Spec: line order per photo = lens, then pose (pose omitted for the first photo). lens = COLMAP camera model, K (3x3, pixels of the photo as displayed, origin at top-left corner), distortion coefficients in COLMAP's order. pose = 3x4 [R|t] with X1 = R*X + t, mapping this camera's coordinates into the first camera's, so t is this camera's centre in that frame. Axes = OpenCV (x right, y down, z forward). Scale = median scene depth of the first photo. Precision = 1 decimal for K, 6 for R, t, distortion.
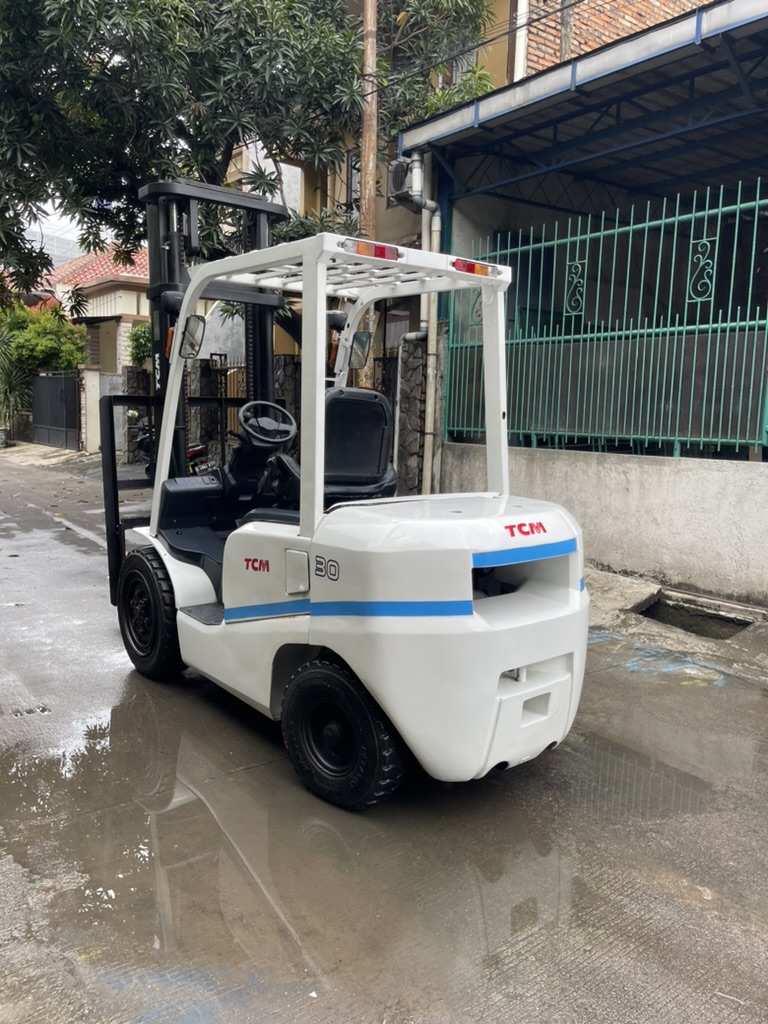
lens RADIAL K [[759.5, 0, 384.0], [0, 759.5, 512.0], [0, 0, 1]] dist [-0.002366, -0.000166]
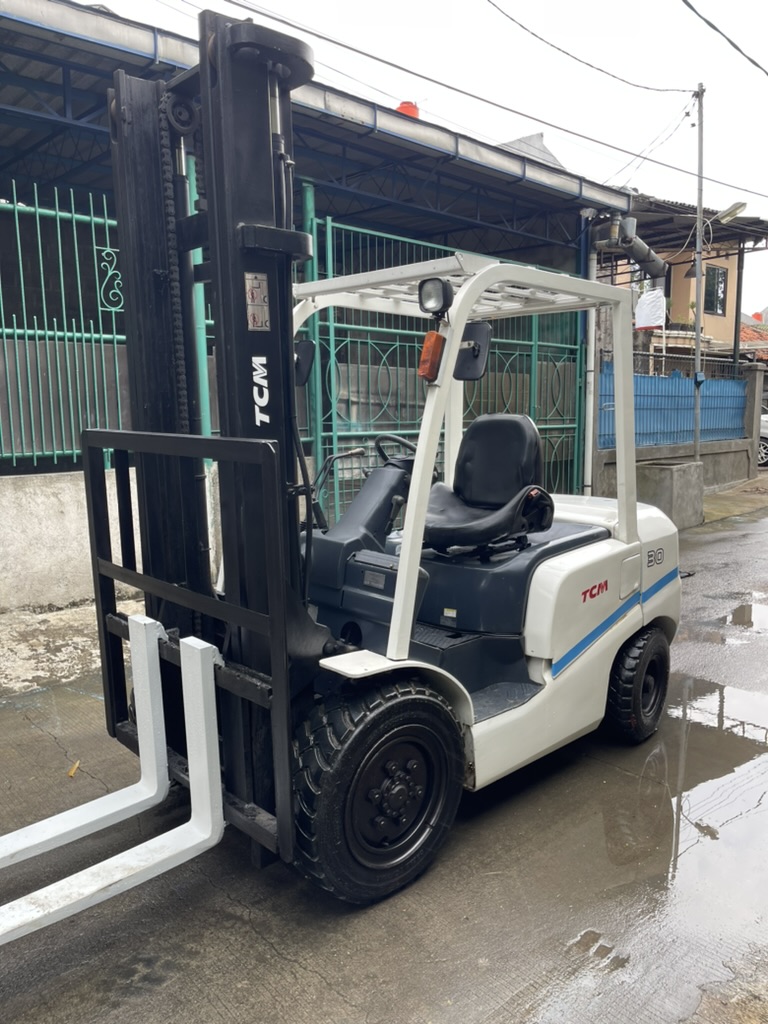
lens RADIAL K [[786.4, 0, 384.0], [0, 786.4, 512.0], [0, 0, 1]] dist [0.001587, 0.000367]
pose [[-0.086594, -0.153355, 0.984370, -0.660804], [0.135432, 0.977097, 0.164136, -0.140291], [-0.986995, 0.147528, -0.063841, 0.747304]]
